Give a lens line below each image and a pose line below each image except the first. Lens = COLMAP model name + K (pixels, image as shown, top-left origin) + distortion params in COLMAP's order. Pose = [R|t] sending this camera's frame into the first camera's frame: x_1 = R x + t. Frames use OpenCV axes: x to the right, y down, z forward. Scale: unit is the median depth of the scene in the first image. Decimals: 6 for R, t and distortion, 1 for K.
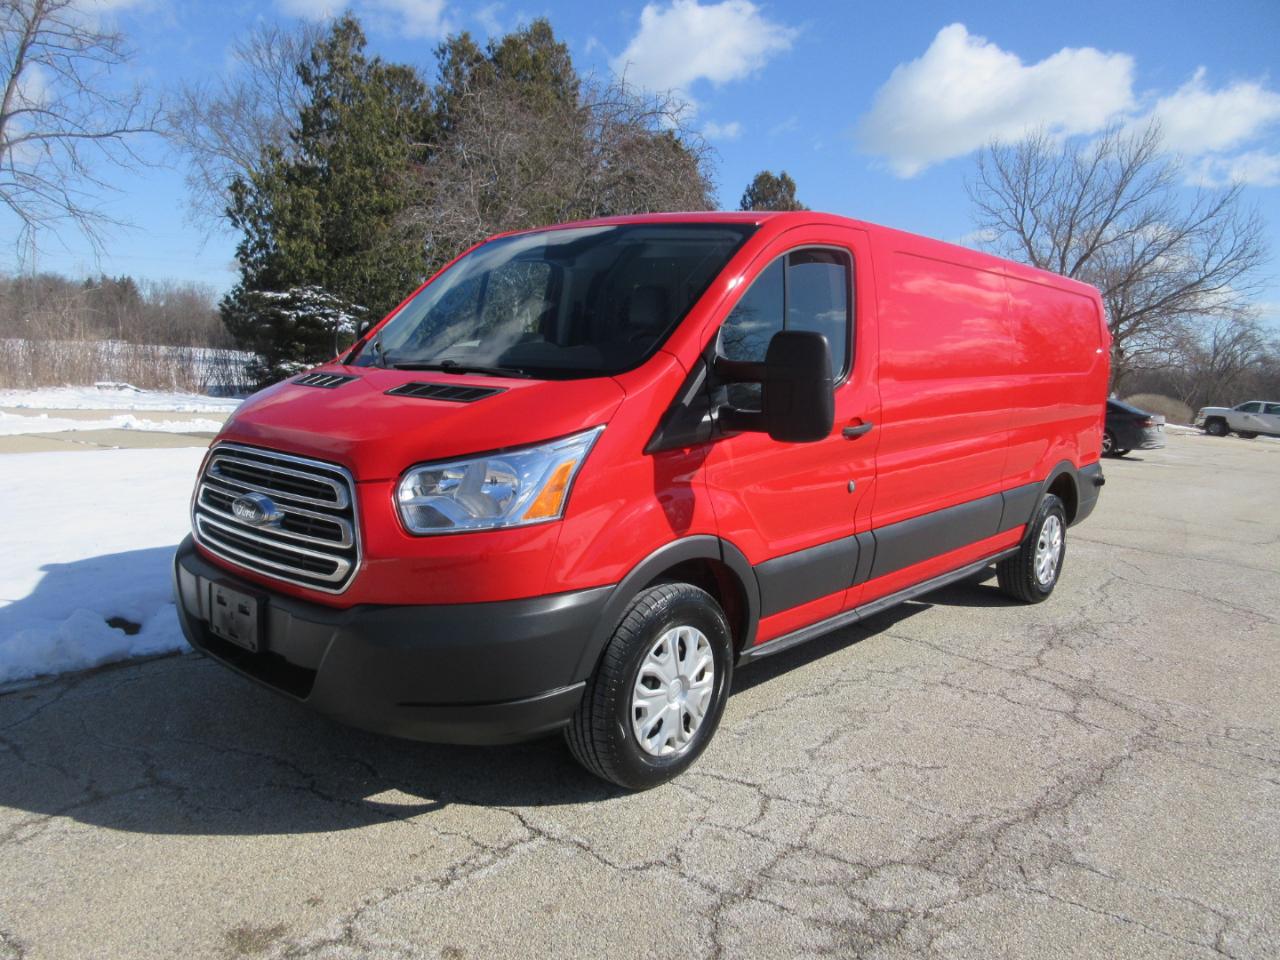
lens RADIAL K [[965.2, 0, 640.7], [0, 965.2, 473.6], [0, 0, 1]] dist [0.001706, 0.009073]
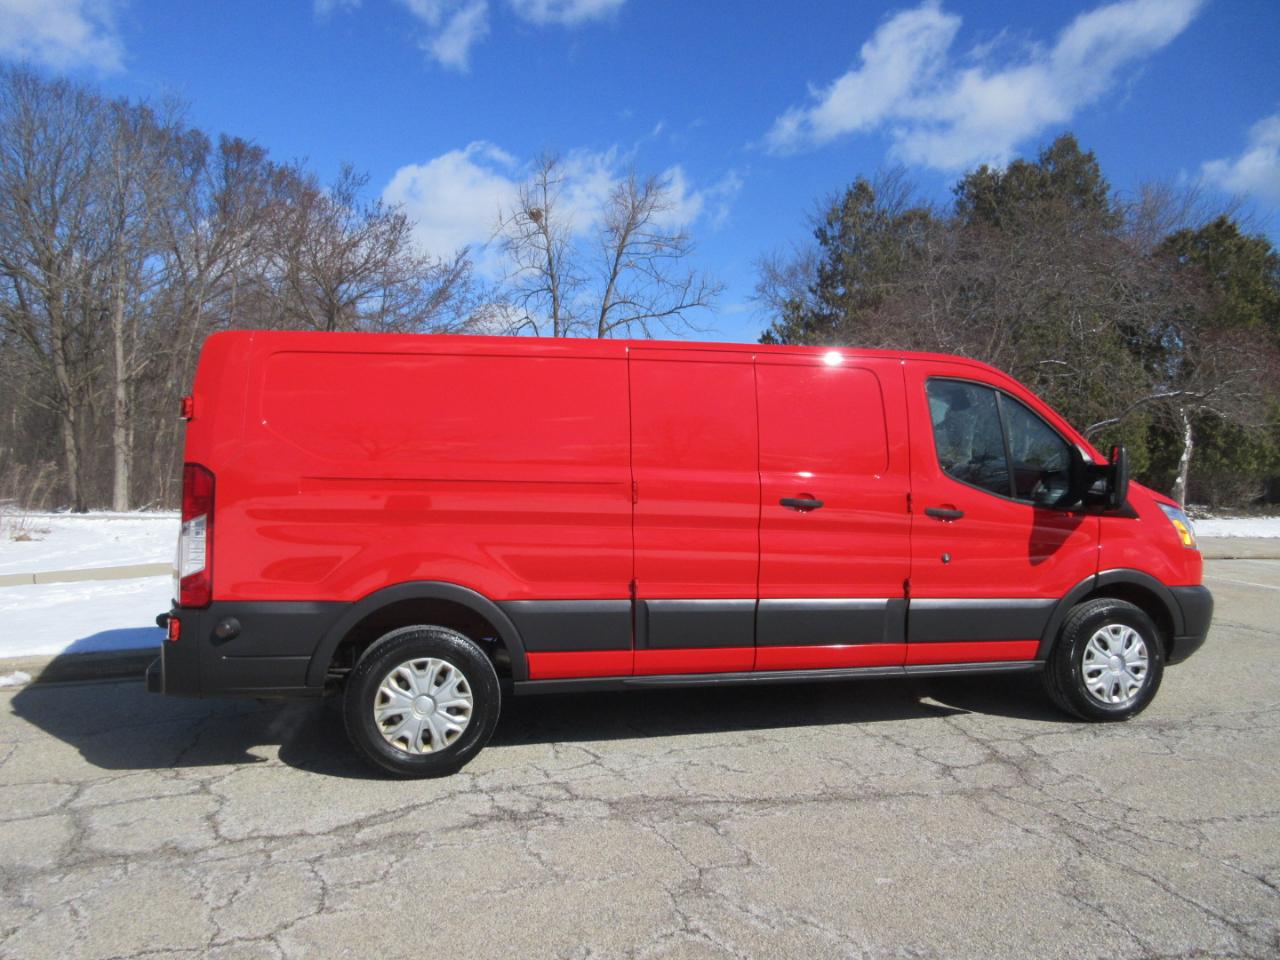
lens RADIAL K [[965.2, 0, 641.8], [0, 965.2, 478.1], [0, 0, 1]] dist [0.001706, 0.009073]
pose [[0.813949, -0.037284, -0.579738, 0.149980], [-0.033666, 0.993234, -0.111143, 0.009683], [0.579959, 0.109982, 0.807187, -0.025734]]
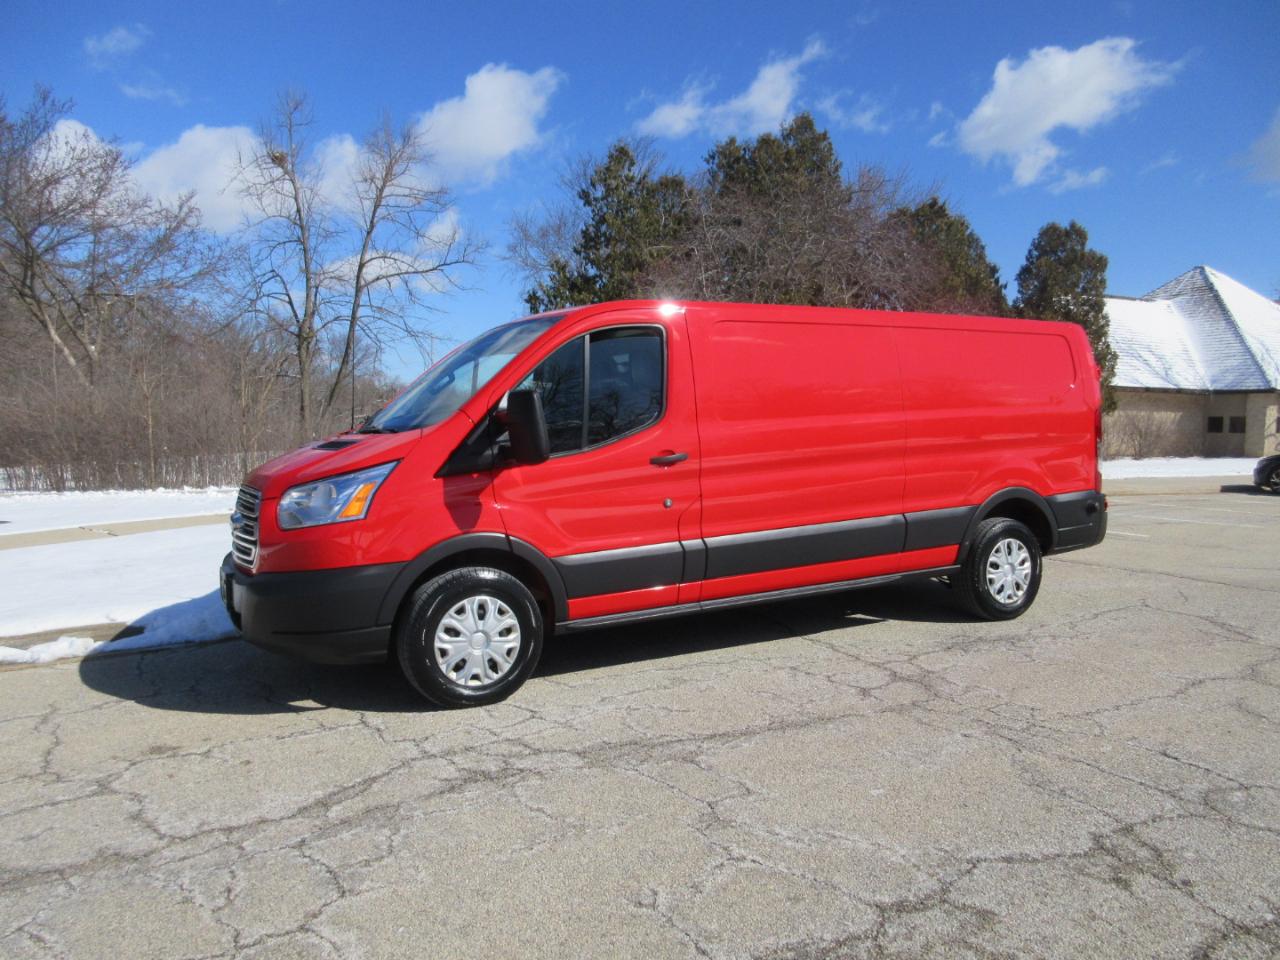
lens RADIAL K [[965.2, 0, 644.9], [0, 965.2, 472.7], [0, 0, 1]] dist [0.001706, 0.009073]
pose [[0.939100, -0.044191, -0.340791, 0.111633], [0.017072, 0.996472, -0.082171, 0.013825], [0.343220, 0.071349, 0.936541, -0.042039]]
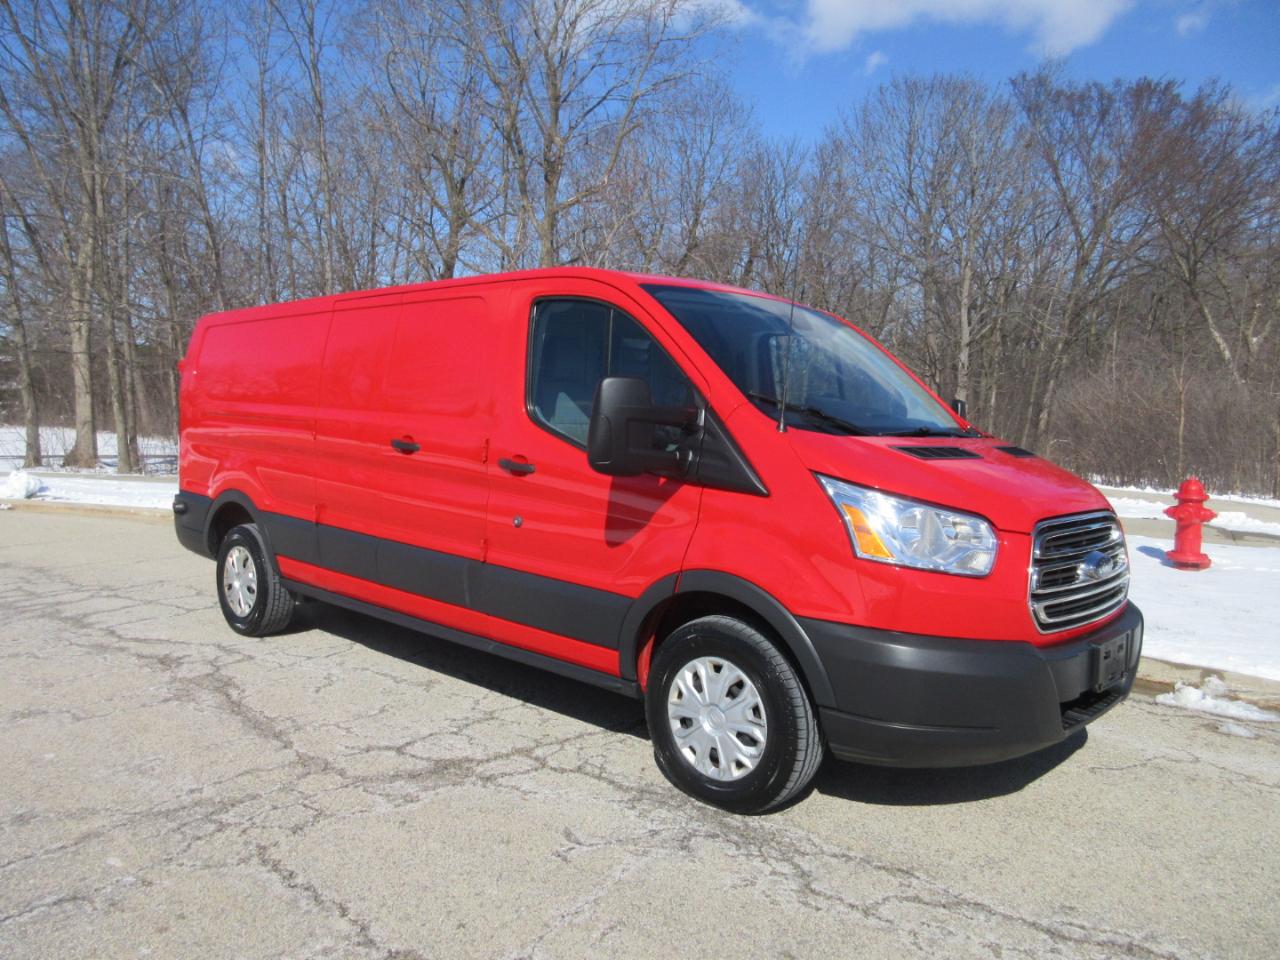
lens RADIAL K [[965.2, 0, 652.3], [0, 965.2, 478.1], [0, 0, 1]] dist [0.001706, 0.009073]
pose [[-0.042041, 0.016626, -0.998978, 0.259873], [-0.145372, 0.989119, 0.022579, -0.015426], [0.988483, 0.146172, -0.039166, 0.231752]]
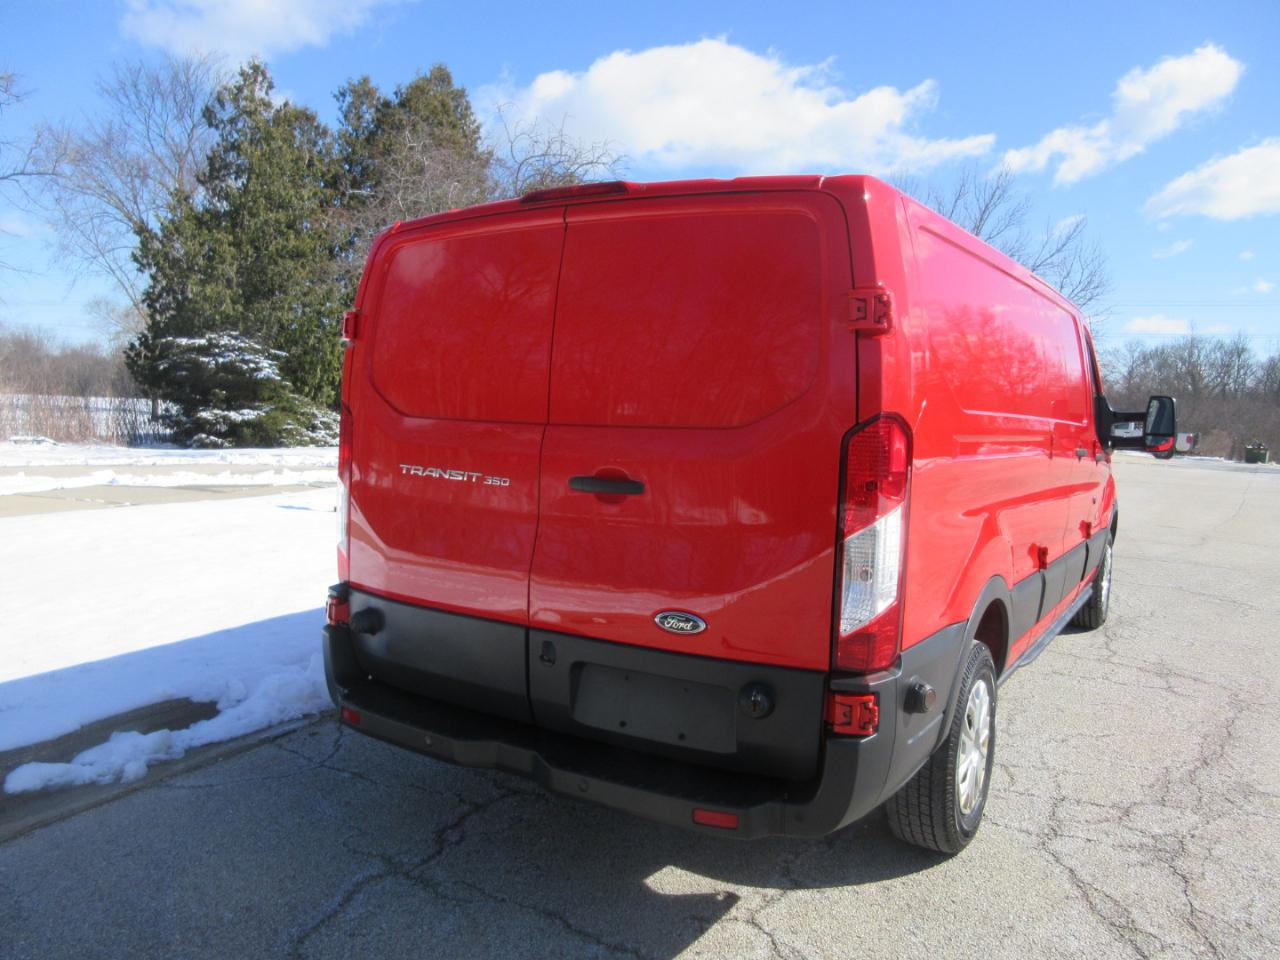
lens RADIAL K [[965.2, 0, 639.1], [0, 965.2, 478.3], [0, 0, 1]] dist [0.001706, 0.009073]
pose [[0.990165, -0.036894, 0.134954, -0.068836], [0.040836, 0.998813, -0.026562, -0.002387], [-0.133814, 0.031812, 0.990496, -0.023993]]
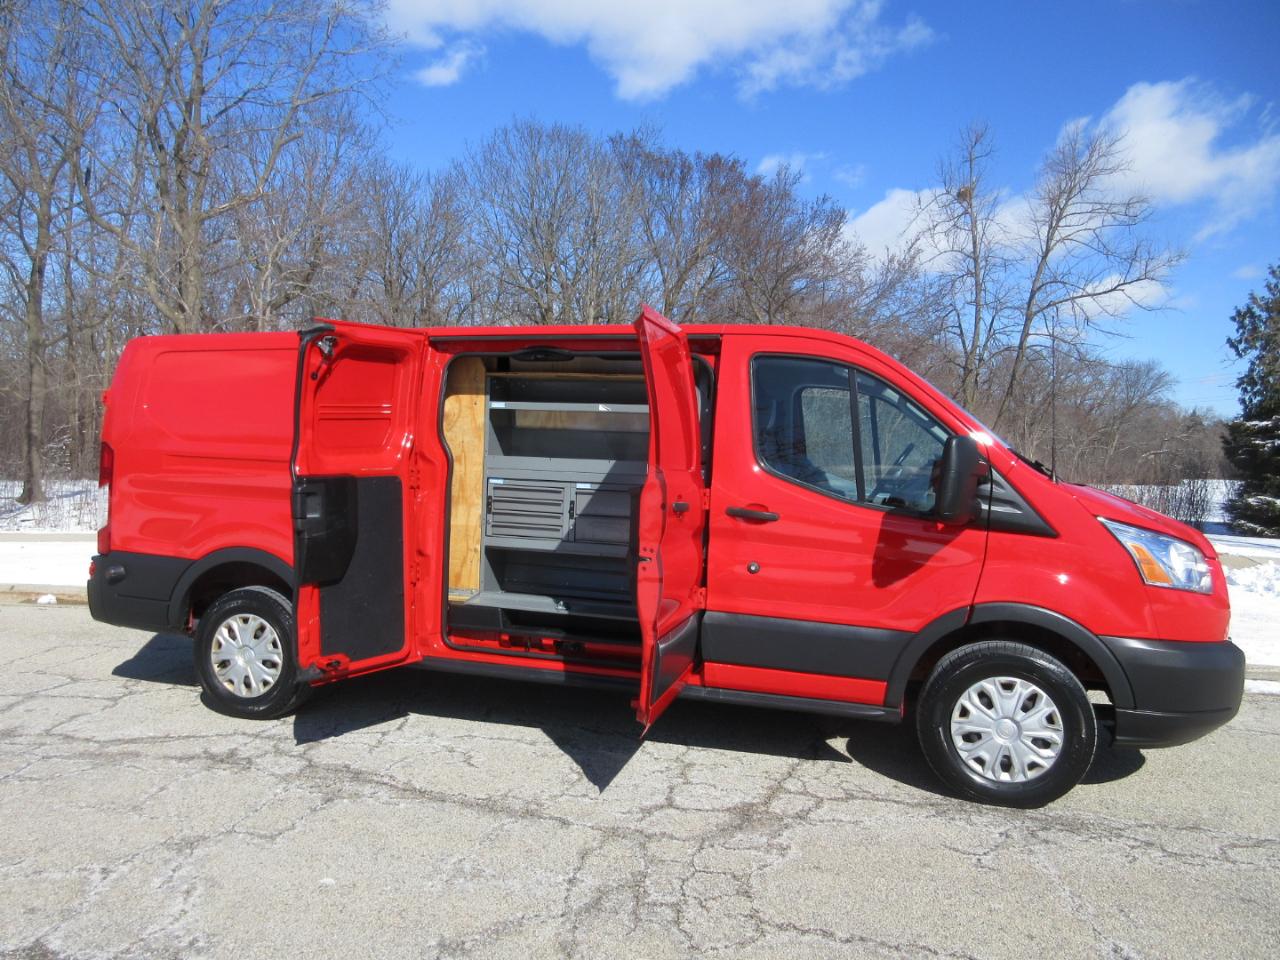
lens RADIAL K [[965.2, 0, 643.7], [0, 965.2, 474.8], [0, 0, 1]] dist [0.001706, 0.009073]
pose [[0.403284, -0.014879, -0.914954, 0.243531], [-0.117594, 0.990735, -0.067943, -0.002100], [0.907488, 0.134993, 0.397798, 0.101321]]
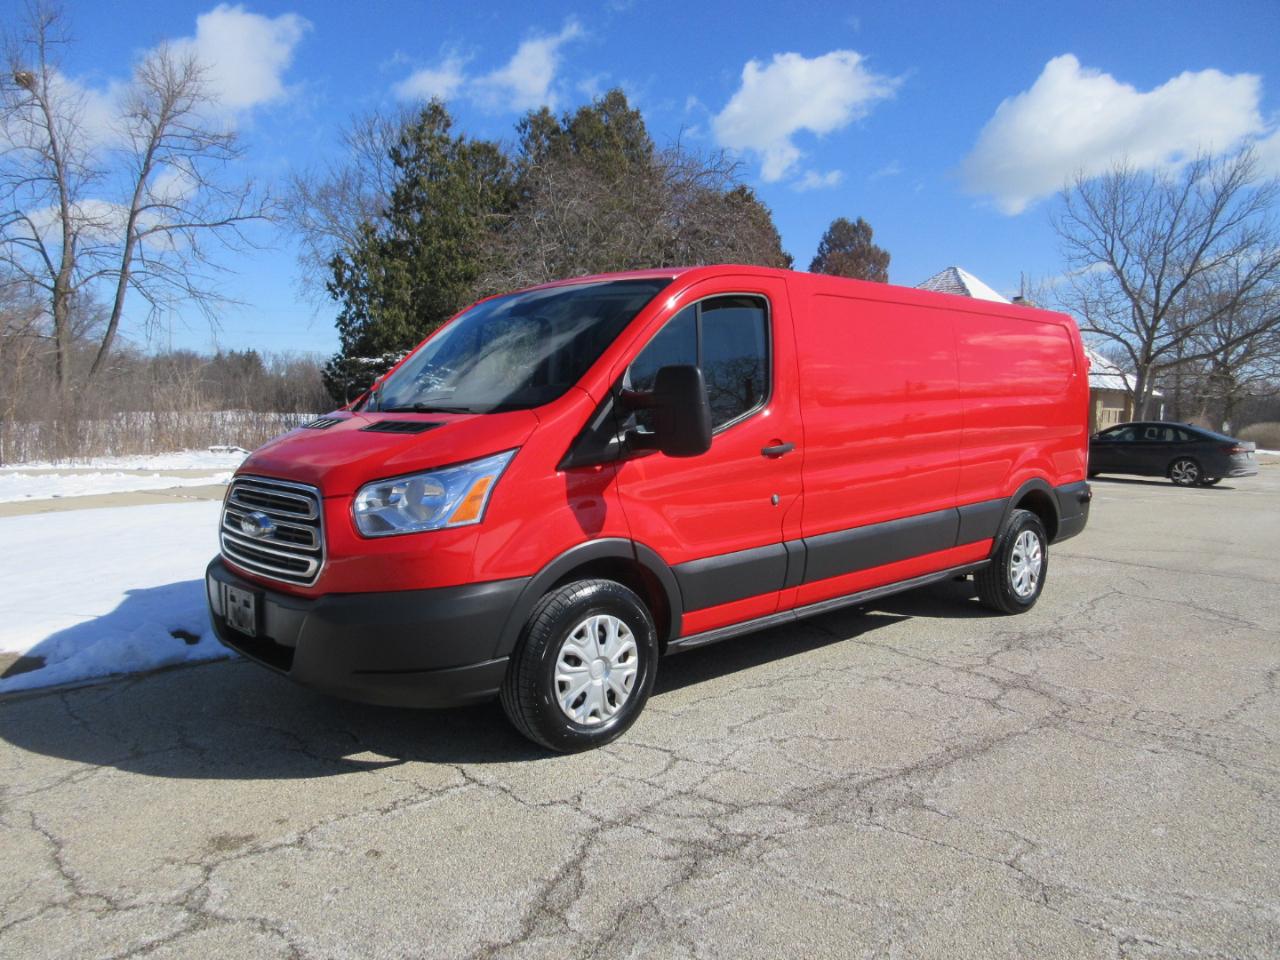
lens RADIAL K [[965.2, 0, 641.5], [0, 965.2, 471.4], [0, 0, 1]] dist [0.001706, 0.009073]
pose [[0.993794, -0.033124, -0.106188, 0.032178], [0.027282, 0.998058, -0.056005, 0.007114], [0.107837, 0.052761, 0.992768, -0.027474]]
